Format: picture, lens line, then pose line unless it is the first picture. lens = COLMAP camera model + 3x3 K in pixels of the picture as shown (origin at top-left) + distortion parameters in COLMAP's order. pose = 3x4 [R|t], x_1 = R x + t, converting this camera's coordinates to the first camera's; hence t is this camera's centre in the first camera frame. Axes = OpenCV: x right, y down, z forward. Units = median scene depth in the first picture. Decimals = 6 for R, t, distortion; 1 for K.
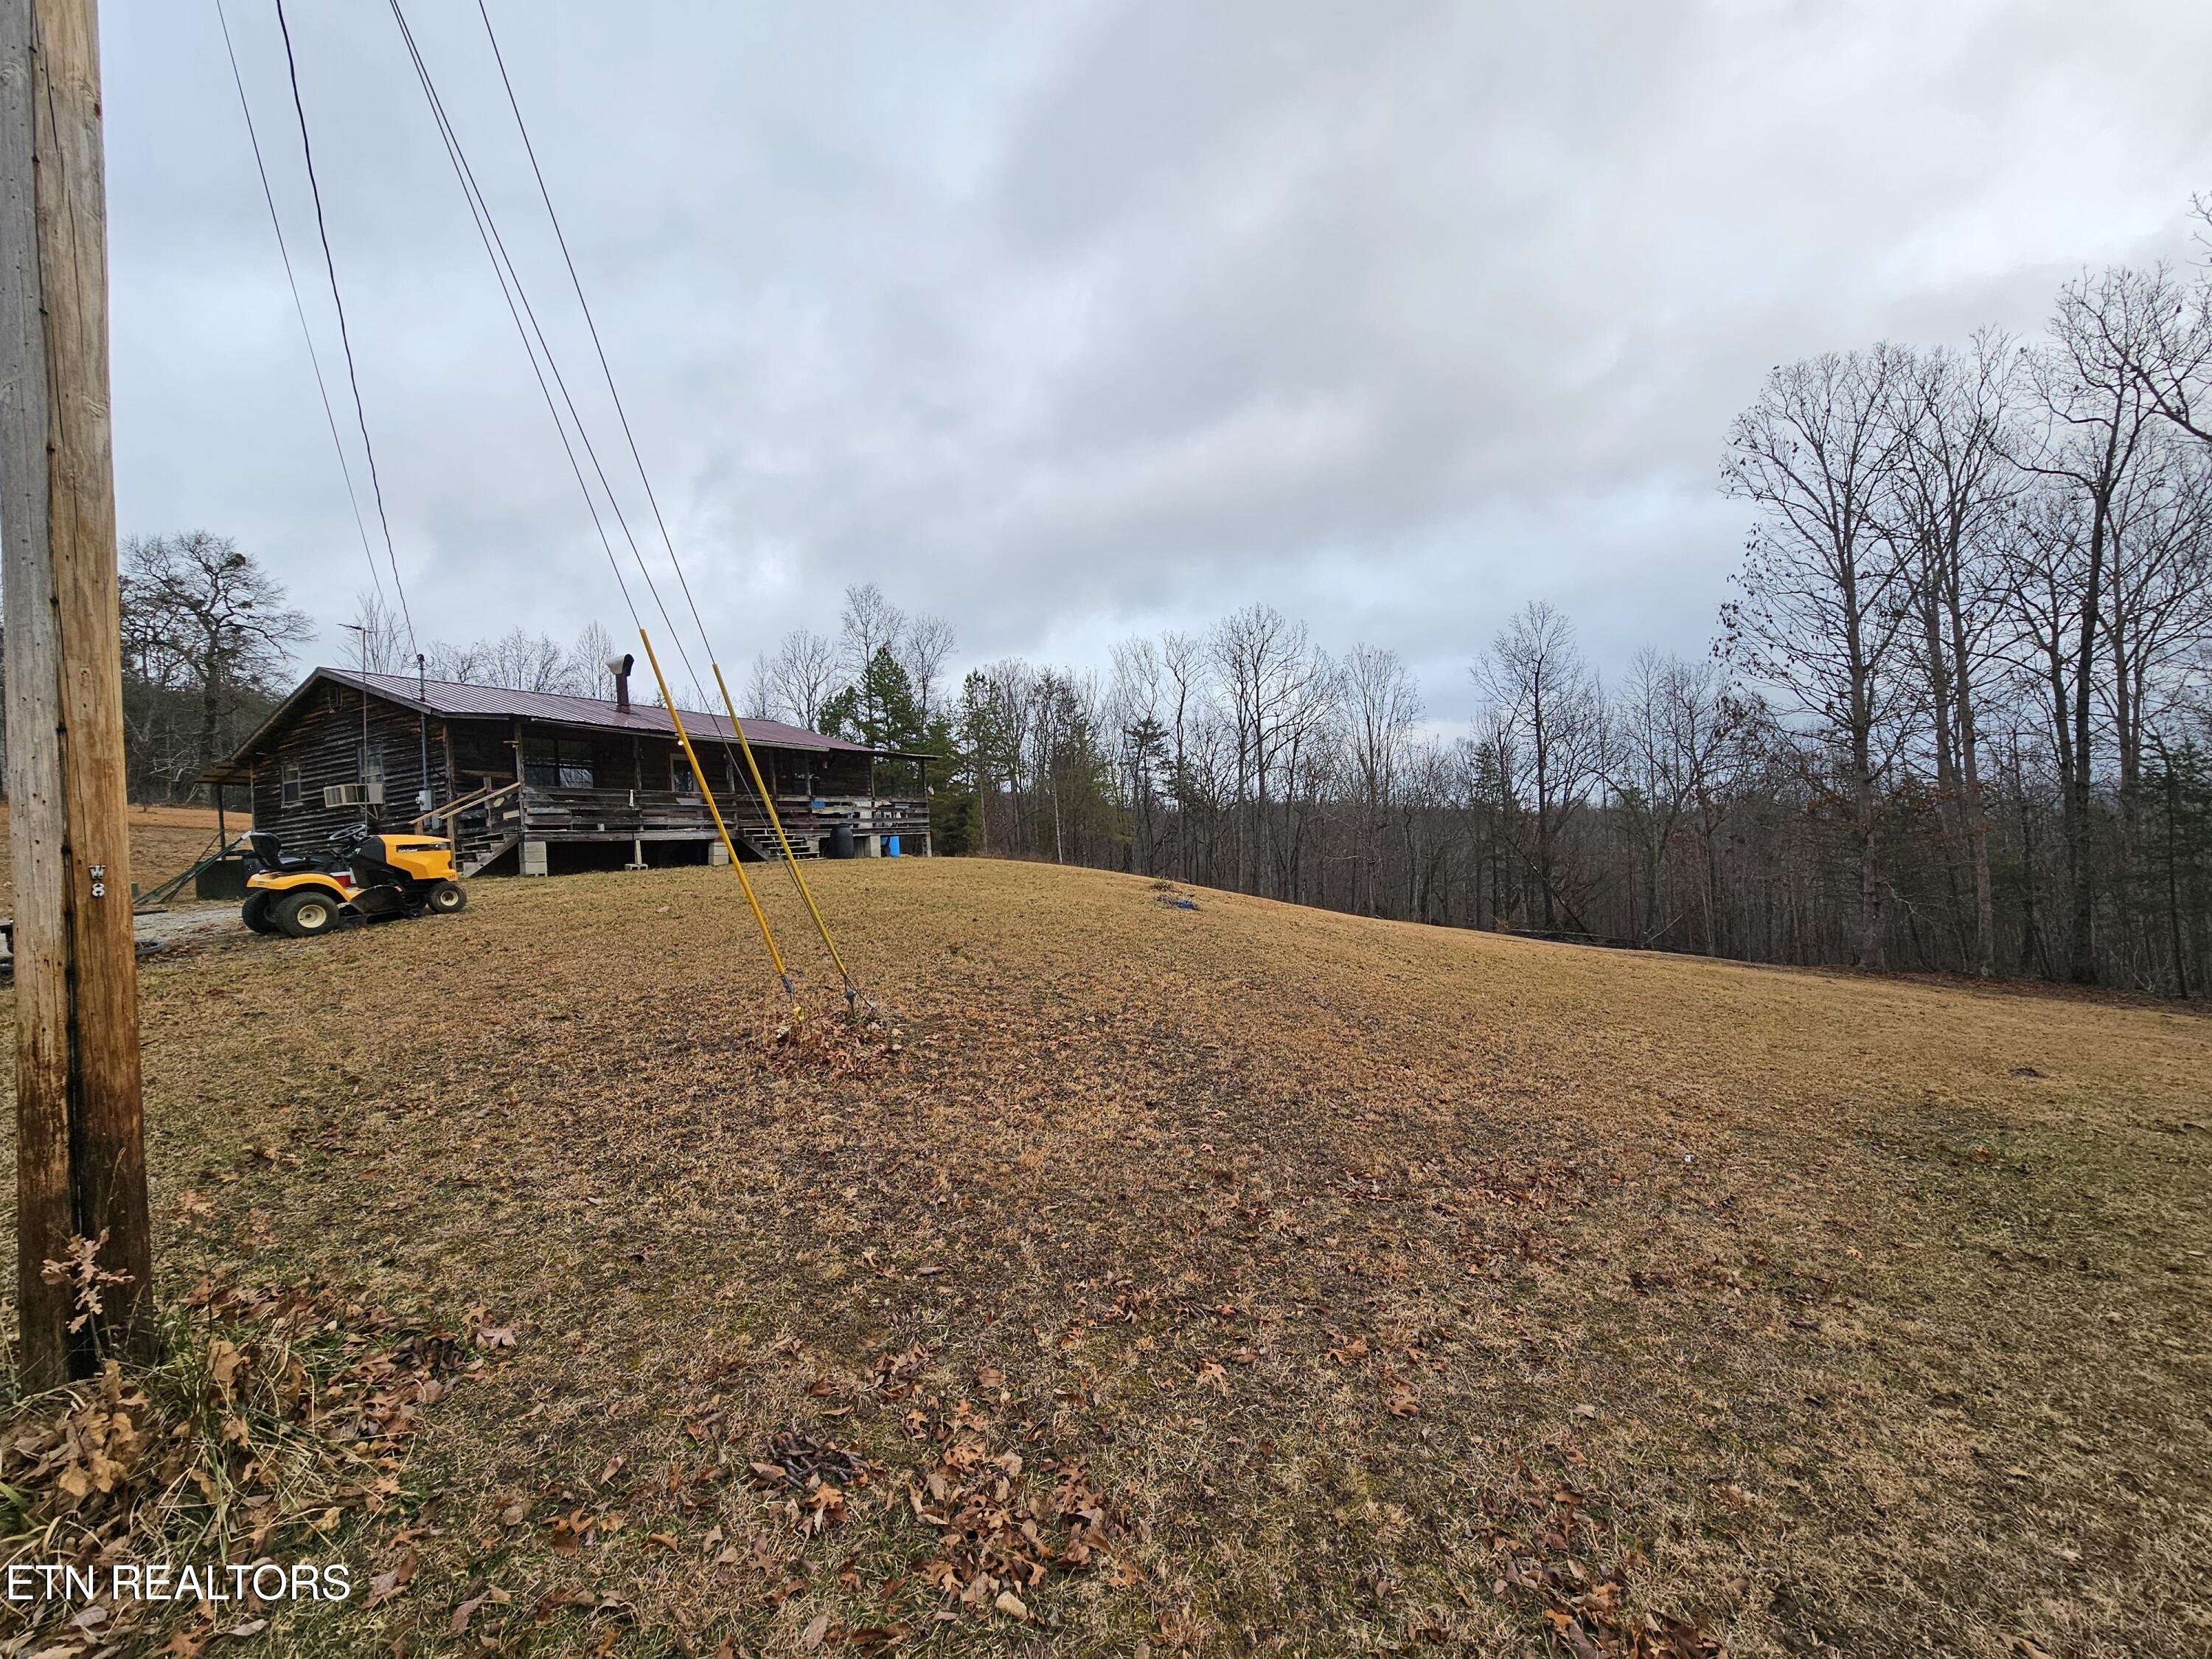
lens RADIAL K [[907.1, 0, 1102.2], [0, 907.1, 831.1], [0, 0, 1]] dist [-0.011998, 0.003599]
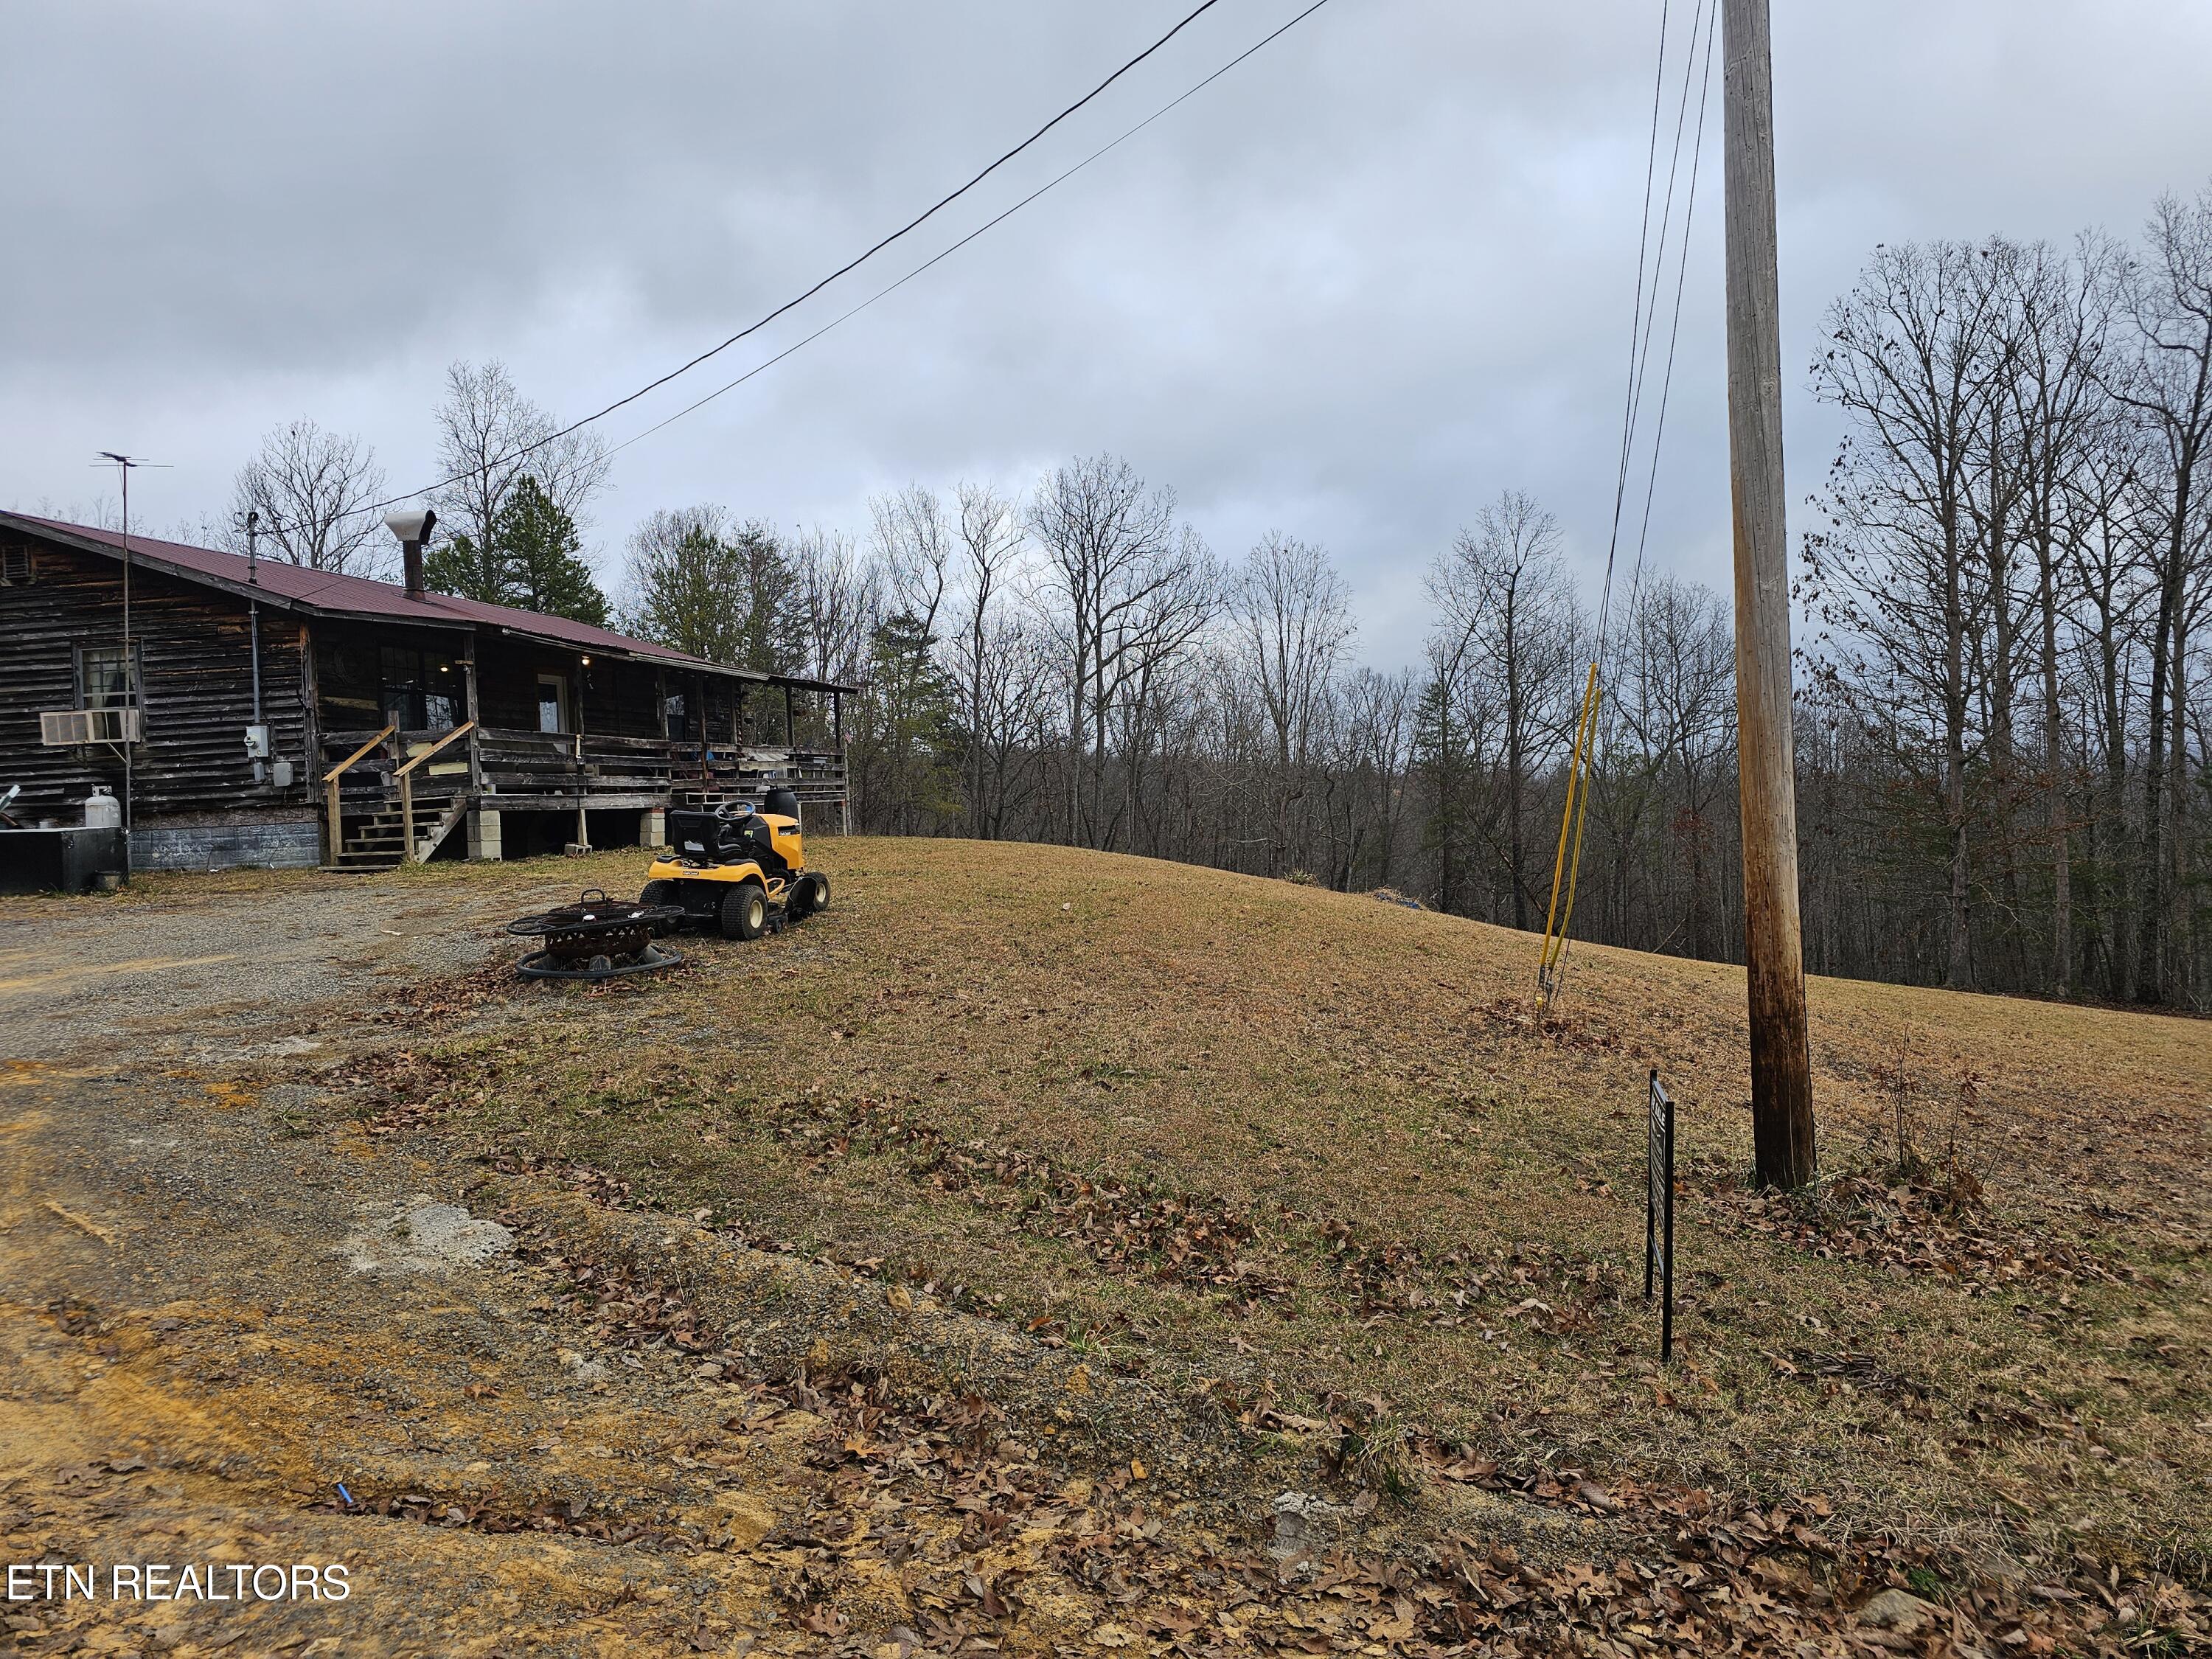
lens RADIAL K [[1483.6, 0, 1106.0], [0, 1483.6, 829.5], [0, 0, 1]] dist [0.052925, -0.043471]
pose [[0.961559, 0.017831, 0.274020, -0.362051], [-0.025286, 0.999399, 0.023697, -0.009086], [-0.273433, -0.029715, 0.961432, -0.154514]]
